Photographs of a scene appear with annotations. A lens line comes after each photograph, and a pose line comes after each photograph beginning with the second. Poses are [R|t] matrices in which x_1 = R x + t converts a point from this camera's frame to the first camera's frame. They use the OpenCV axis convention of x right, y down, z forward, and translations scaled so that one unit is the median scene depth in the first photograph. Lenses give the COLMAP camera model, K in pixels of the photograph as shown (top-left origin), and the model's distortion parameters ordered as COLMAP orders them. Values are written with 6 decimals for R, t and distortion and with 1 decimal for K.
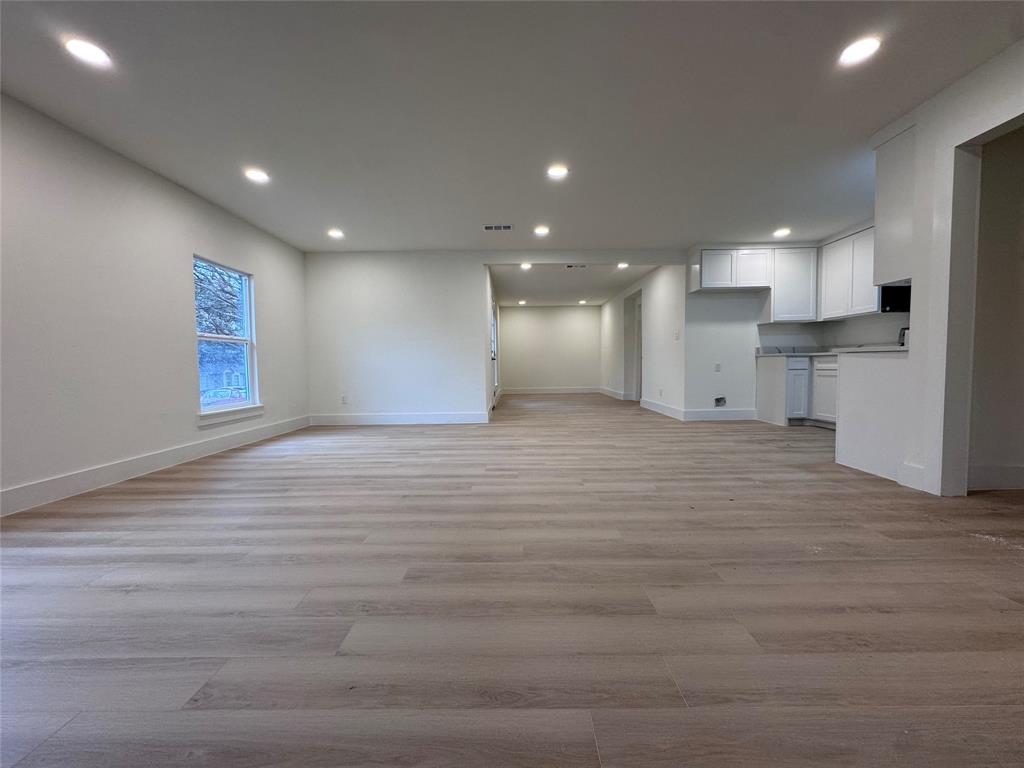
lens RADIAL K [[409.0, 0, 512.0], [0, 409.0, 384.0], [0, 0, 1]] dist [-0.003852, -0.000318]
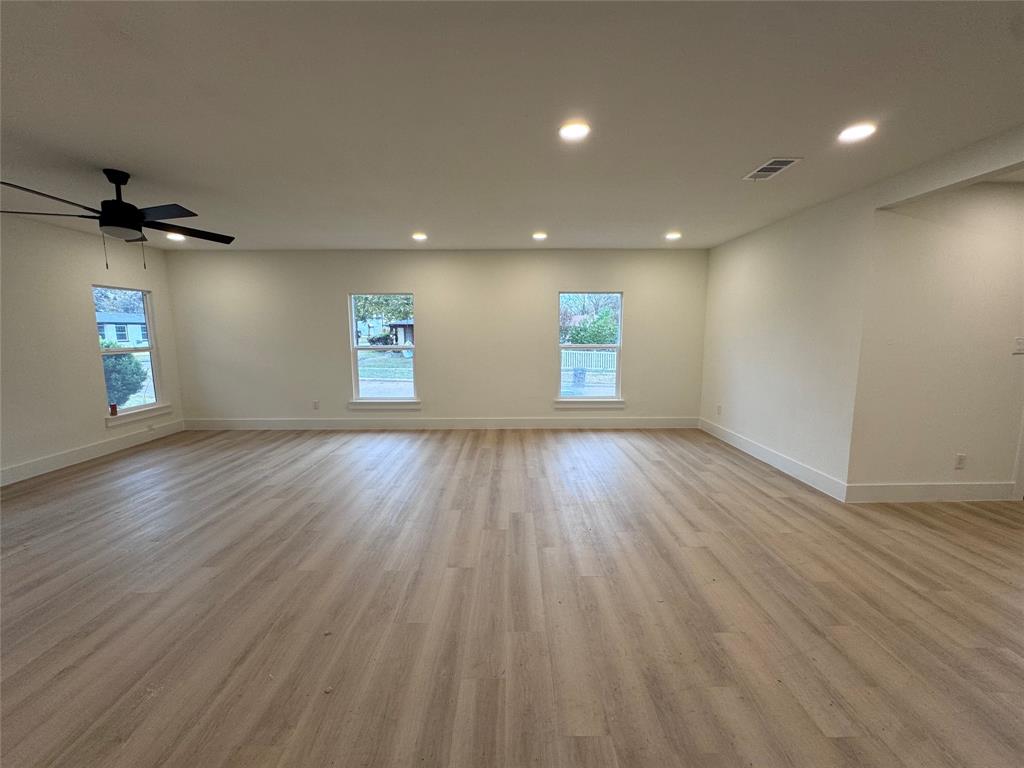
lens RADIAL K [[409.0, 0, 512.0], [0, 409.0, 384.0], [0, 0, 1]] dist [-0.003852, -0.000318]
pose [[0.009890, 0.142419, -0.989757, 0.535840], [-0.045256, 0.988855, 0.141837, -0.143231], [0.998926, 0.043389, 0.016225, 0.610153]]
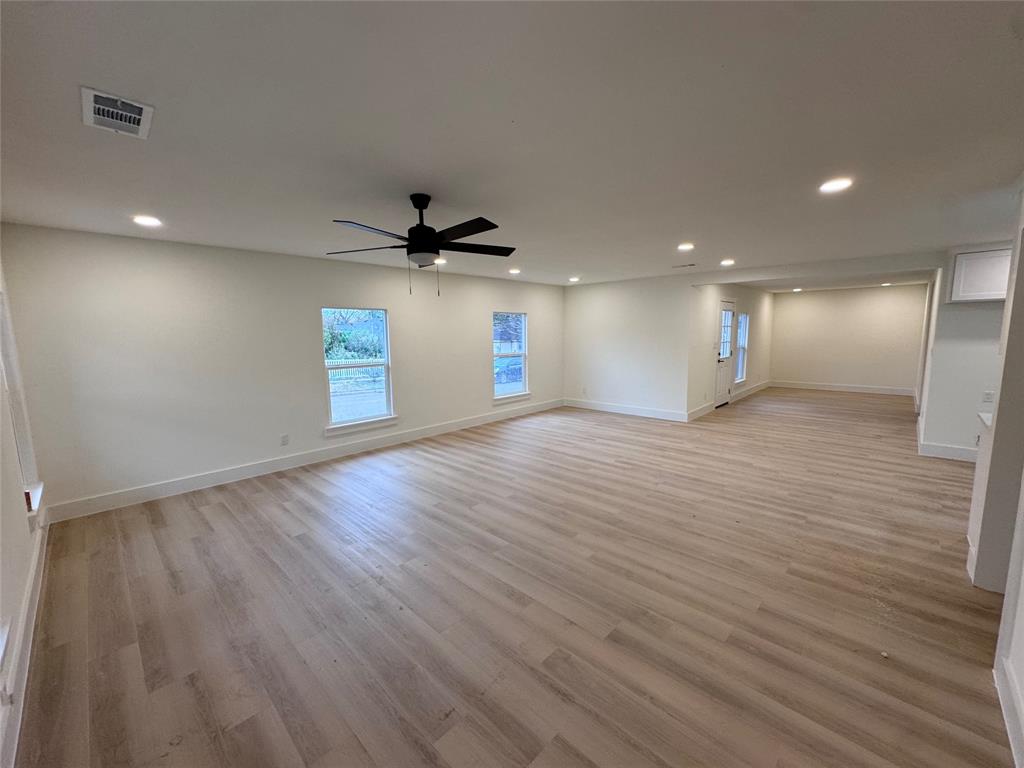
lens RADIAL K [[412.1, 0, 512.0], [0, 412.1, 384.0], [0, 0, 1]] dist [-0.001071, -0.000141]
pose [[0.726049, 0.089279, -0.681823, 0.428441], [-0.028045, 0.994555, 0.100365, -0.137110], [0.687071, -0.053748, 0.724600, -0.227401]]
